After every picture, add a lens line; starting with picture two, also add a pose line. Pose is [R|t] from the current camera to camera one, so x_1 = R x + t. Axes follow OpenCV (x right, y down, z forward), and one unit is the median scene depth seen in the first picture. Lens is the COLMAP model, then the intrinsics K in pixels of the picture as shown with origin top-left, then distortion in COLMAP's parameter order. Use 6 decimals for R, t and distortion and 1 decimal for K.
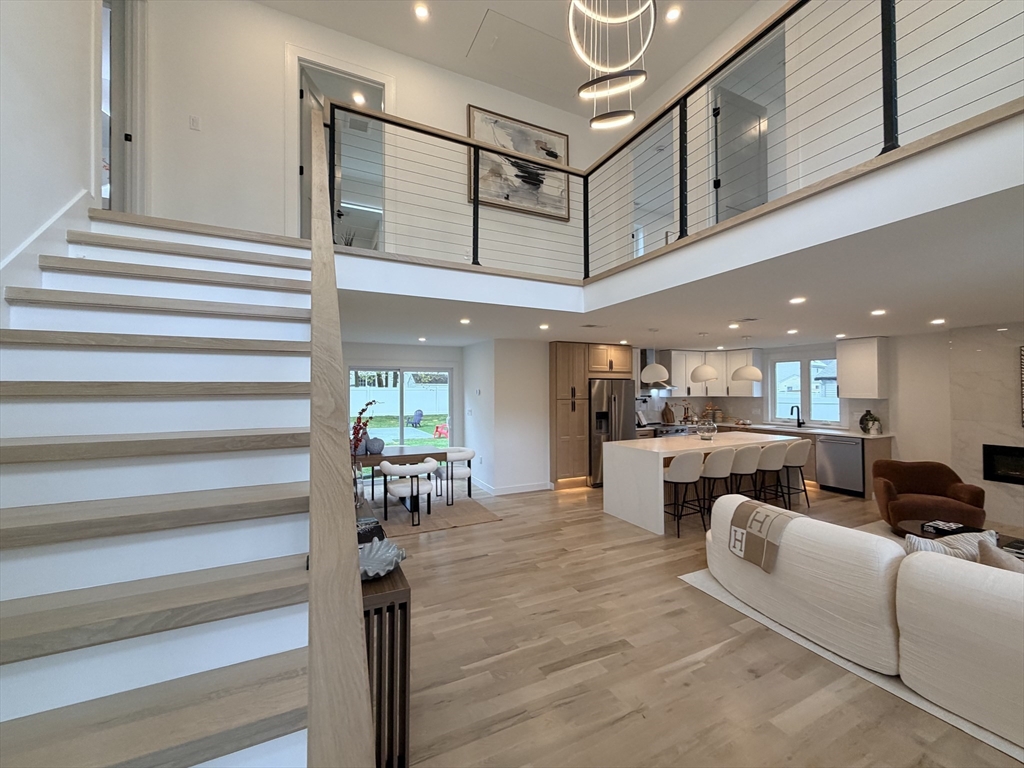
lens RADIAL K [[407.7, 0, 507.4], [0, 407.7, 384.8], [0, 0, 1]] dist [-0.004020, 0.001654]
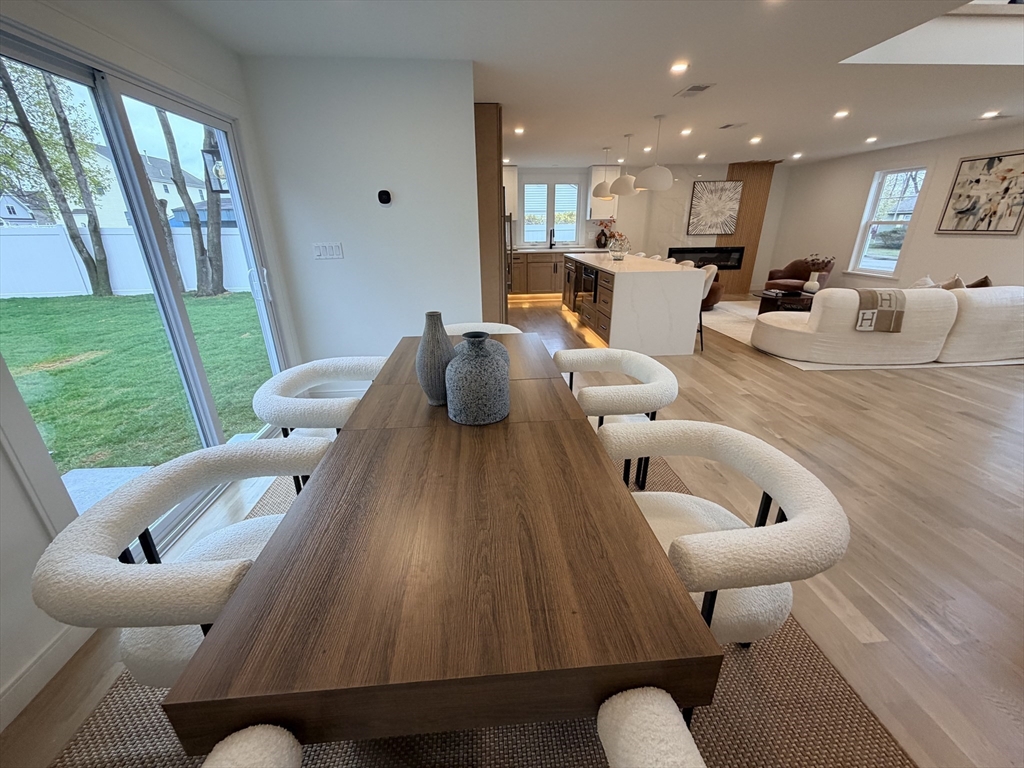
lens RADIAL K [[407.7, 0, 509.8], [0, 407.7, 383.7], [0, 0, 1]] dist [-0.004020, 0.001654]
pose [[0.359749, -0.339064, 0.869262, -0.490776], [0.001167, 0.931798, 0.362975, 0.047719], [-0.933048, -0.129566, 0.335609, 0.756672]]
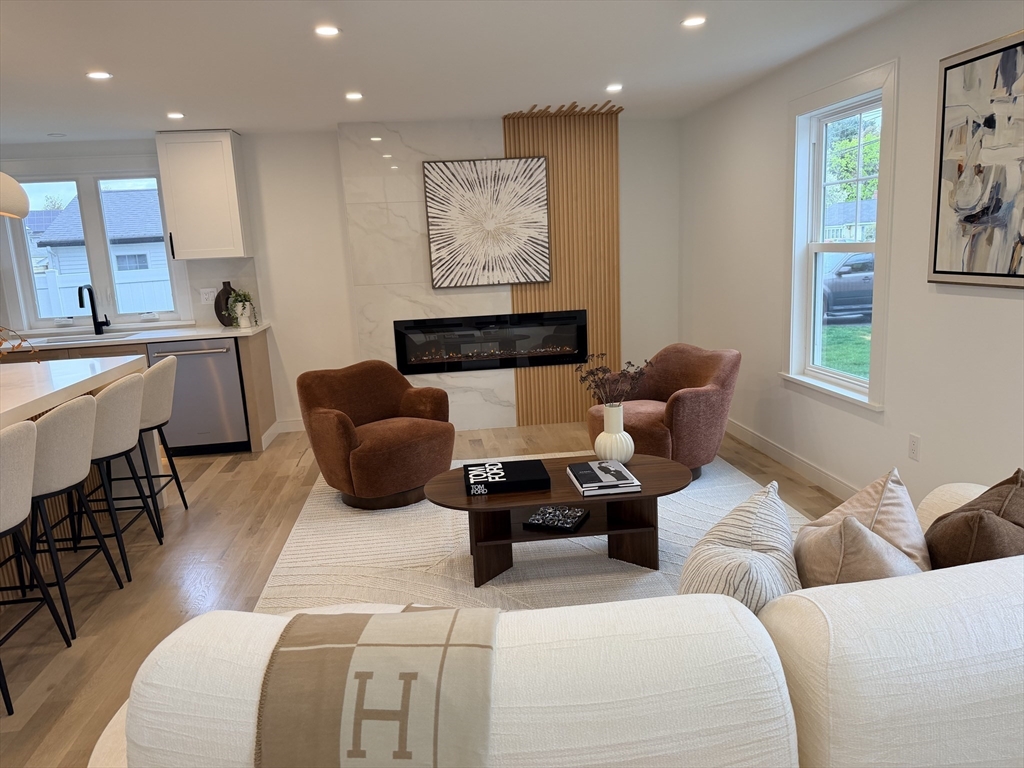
lens RADIAL K [[716.0, 0, 510.6], [0, 716.0, 389.6], [0, 0, 1]] dist [0.048060, -0.067174]
pose [[0.314494, -0.196332, 0.928734, 0.128916], [0.037632, 0.980187, 0.194465, 0.031079], [-0.948513, -0.026208, 0.315651, 0.362762]]
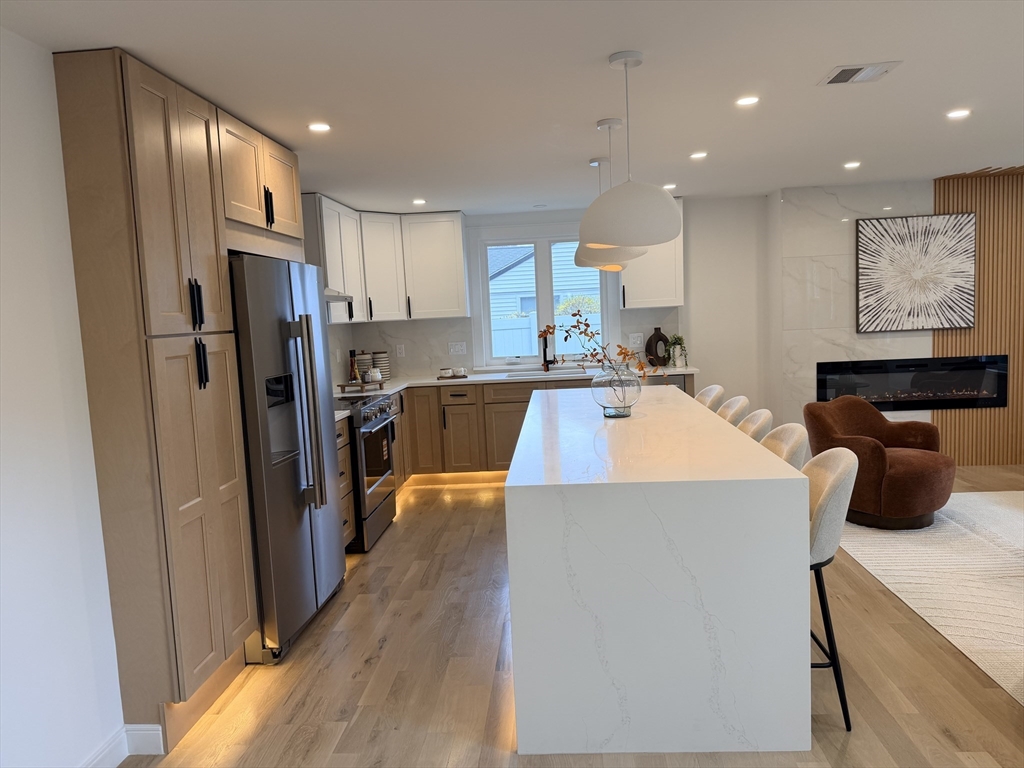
lens RADIAL K [[716.0, 0, 514.9], [0, 716.0, 378.6], [0, 0, 1]] dist [0.048060, -0.067174]
pose [[0.484568, -0.101609, 0.868832, -0.111633], [0.037269, 0.994727, 0.095547, 0.028711], [-0.873959, -0.013919, 0.485799, 0.659501]]
